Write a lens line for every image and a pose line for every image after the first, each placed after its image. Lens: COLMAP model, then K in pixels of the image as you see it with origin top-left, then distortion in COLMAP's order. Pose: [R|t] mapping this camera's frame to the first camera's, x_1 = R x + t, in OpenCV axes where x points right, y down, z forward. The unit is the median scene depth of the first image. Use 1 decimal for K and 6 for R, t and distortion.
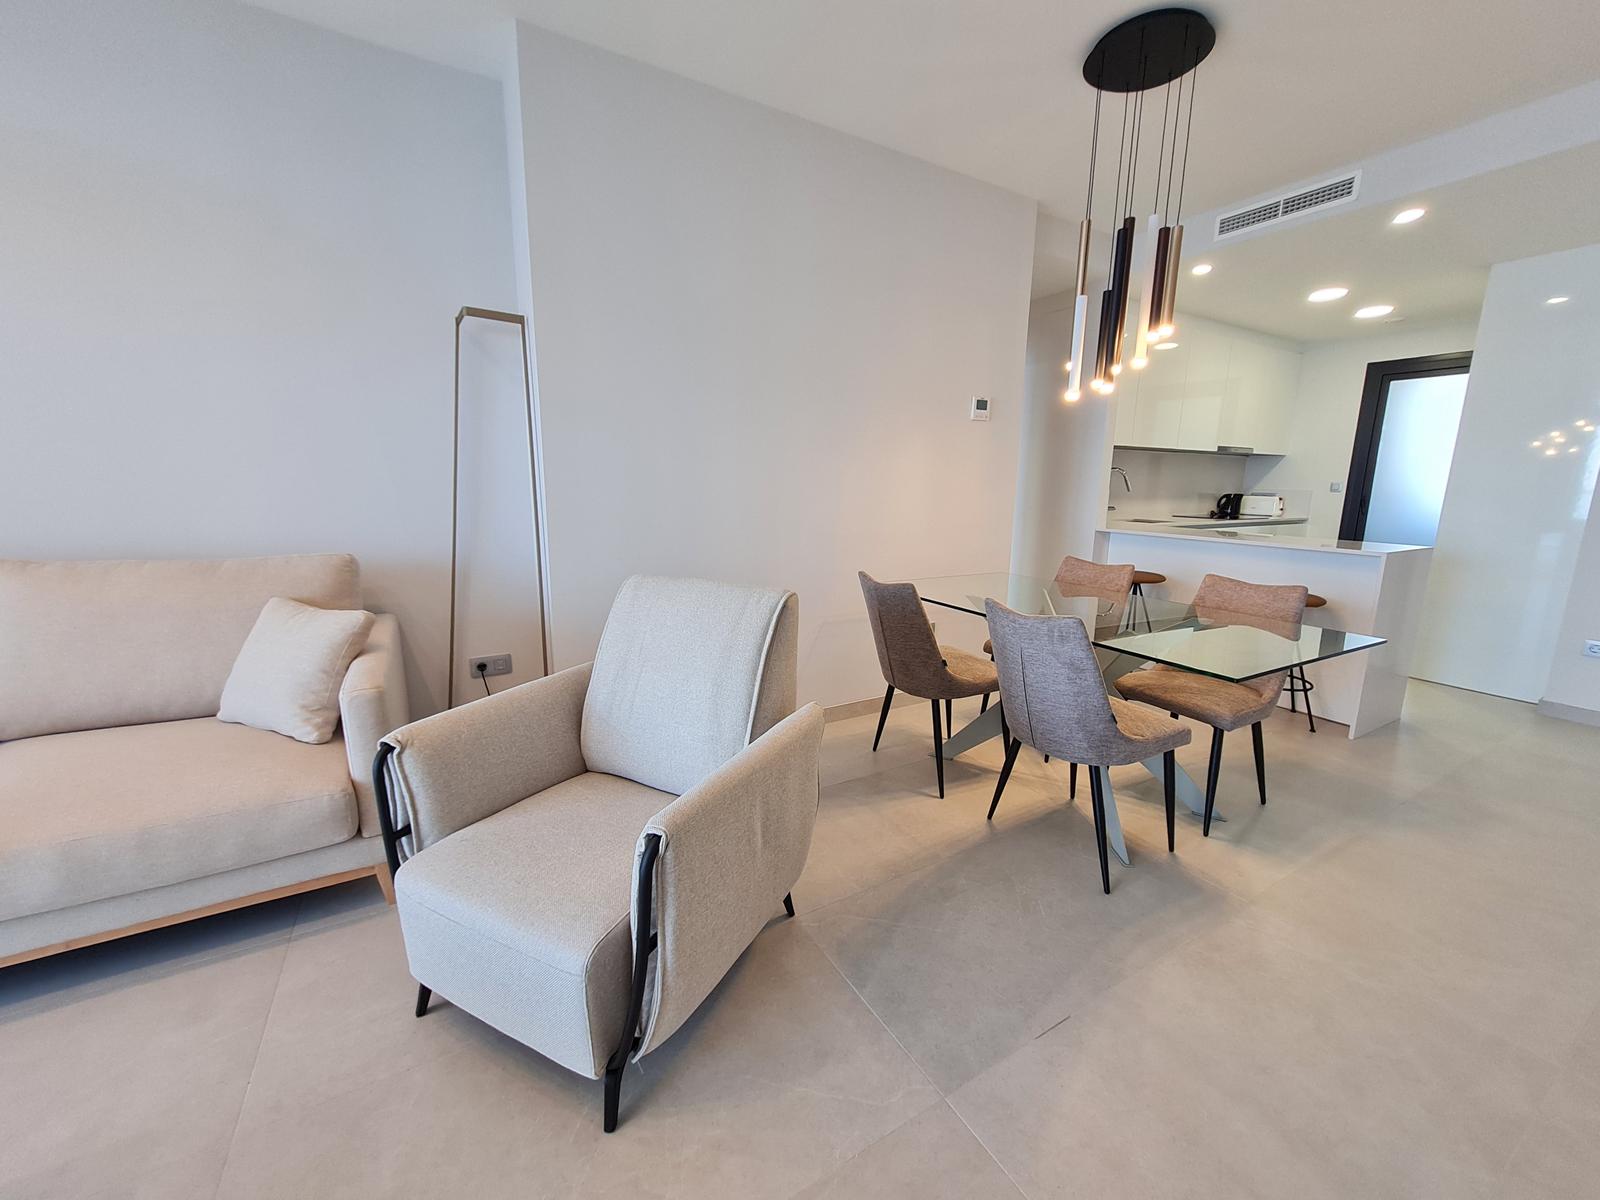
lens RADIAL K [[628.1, 0, 808.9], [0, 628.1, 591.7], [0, 0, 1]] dist [0.004726, -0.000474]
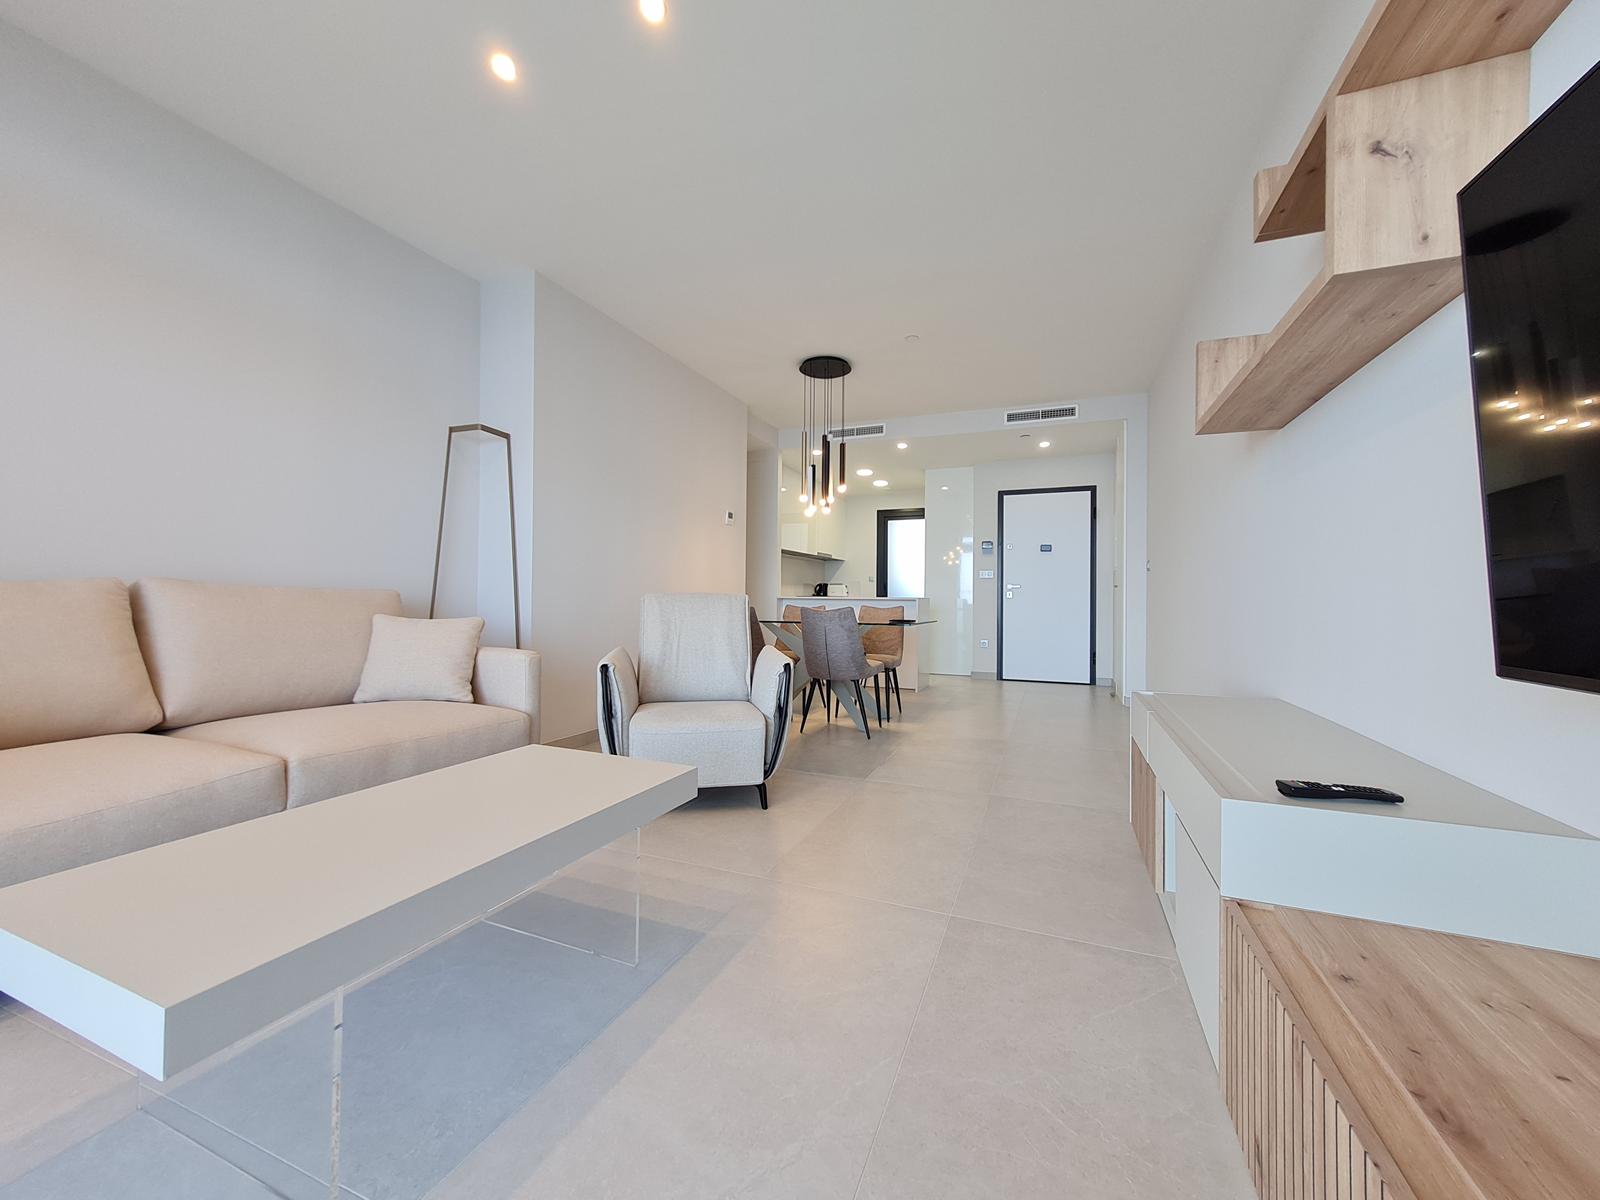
lens RADIAL K [[628.1, 0, 804.1], [0, 628.1, 593.6], [0, 0, 1]] dist [0.004726, -0.000474]
pose [[0.794656, -0.004458, 0.607044, -0.361486], [0.114069, 0.983258, -0.142101, 0.099182], [-0.596247, 0.182166, 0.781860, -0.226252]]
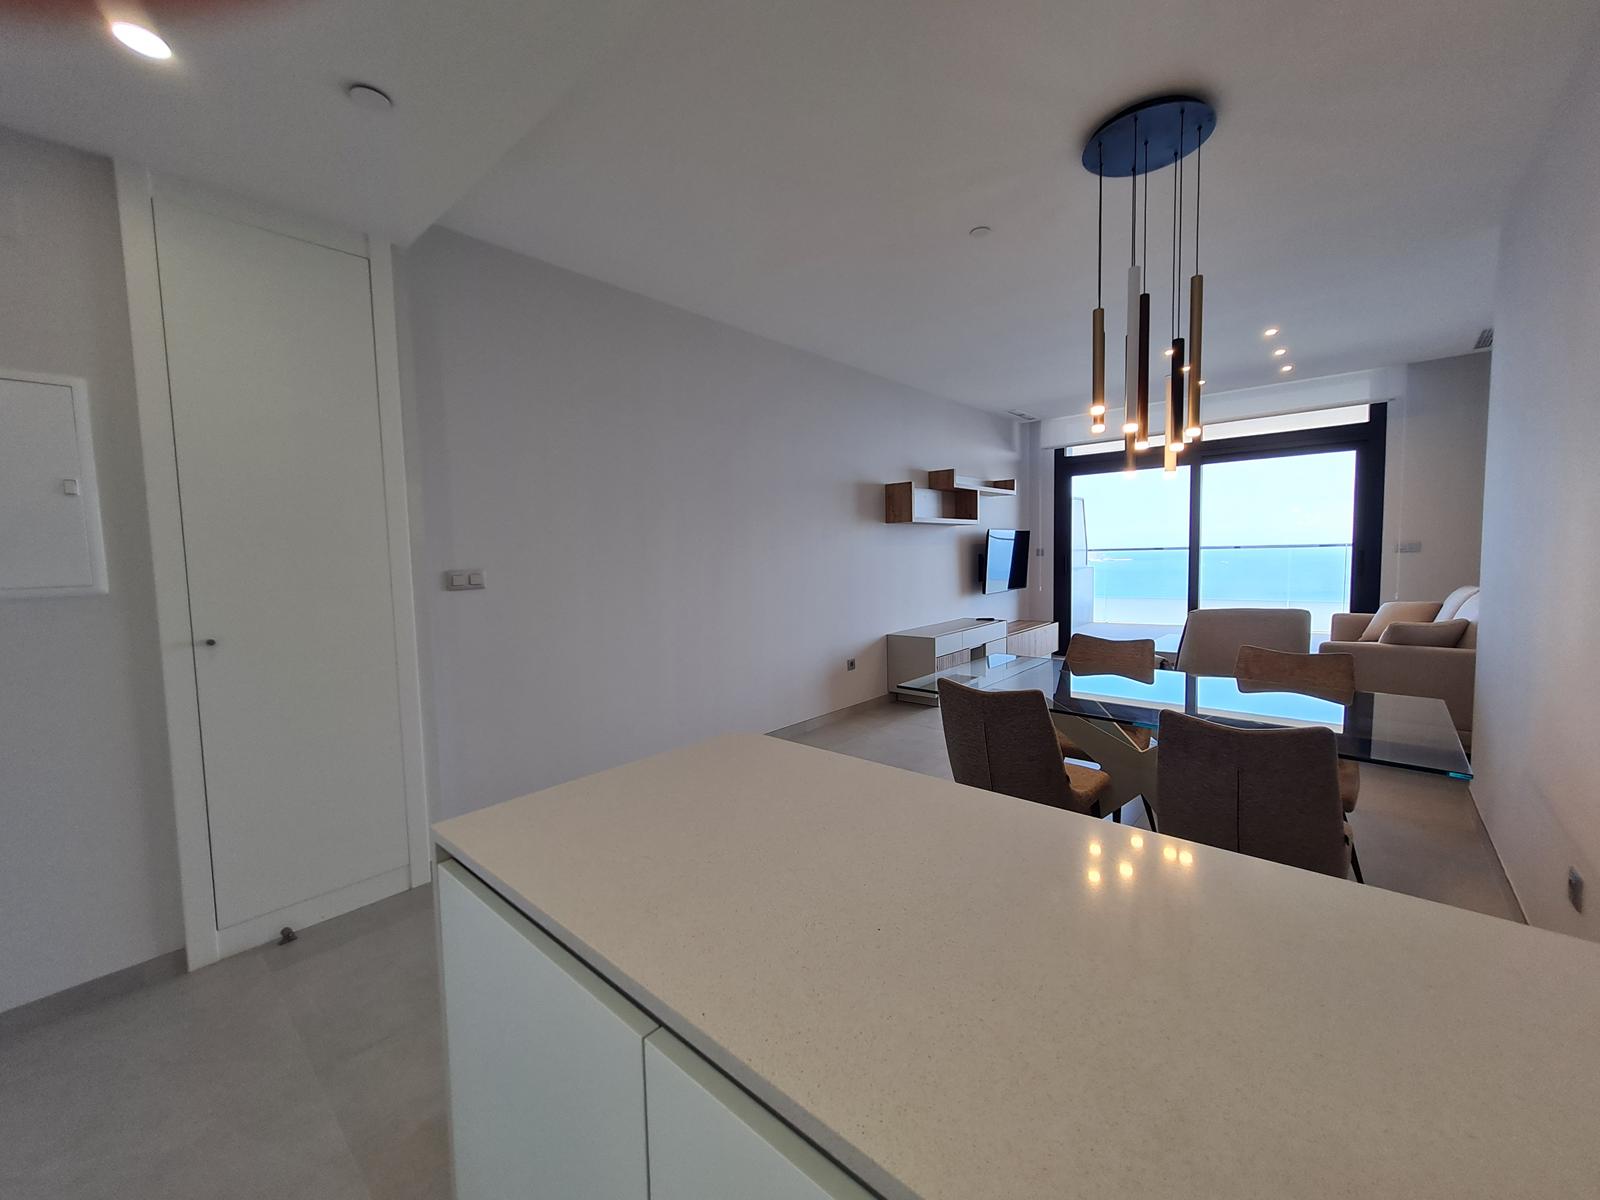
lens RADIAL K [[628.1, 0, 808.3], [0, 628.1, 595.2], [0, 0, 1]] dist [0.004726, -0.000474]
pose [[-0.949344, 0.029974, -0.312807, 0.560081], [-0.048500, 0.969537, 0.240097, -0.150434], [0.310474, 0.243105, -0.918970, 0.787712]]
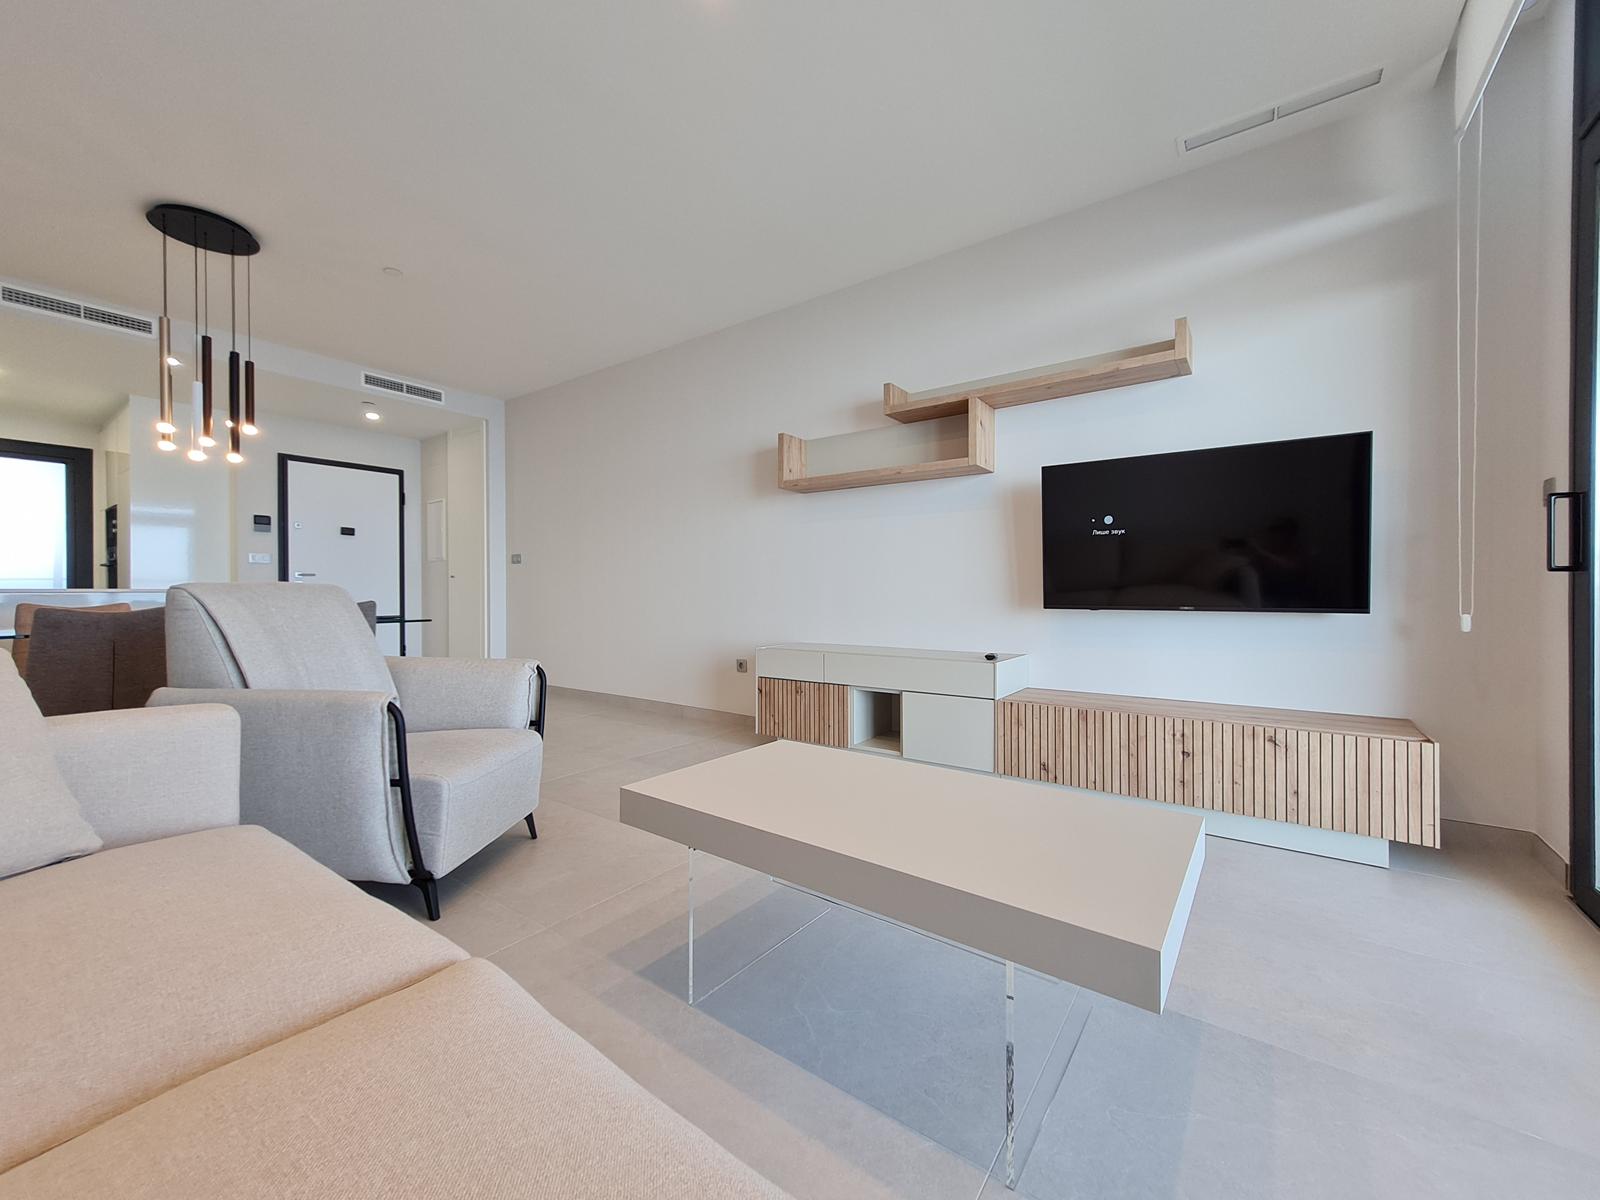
lens RADIAL K [[628.1, 0, 806.9], [0, 628.1, 594.2], [0, 0, 1]] dist [0.004726, -0.000474]
pose [[-0.400396, -0.018627, 0.916153, -0.548561], [0.163285, 0.982342, 0.091335, 0.020259], [-0.901677, 0.186164, -0.390284, 0.198143]]
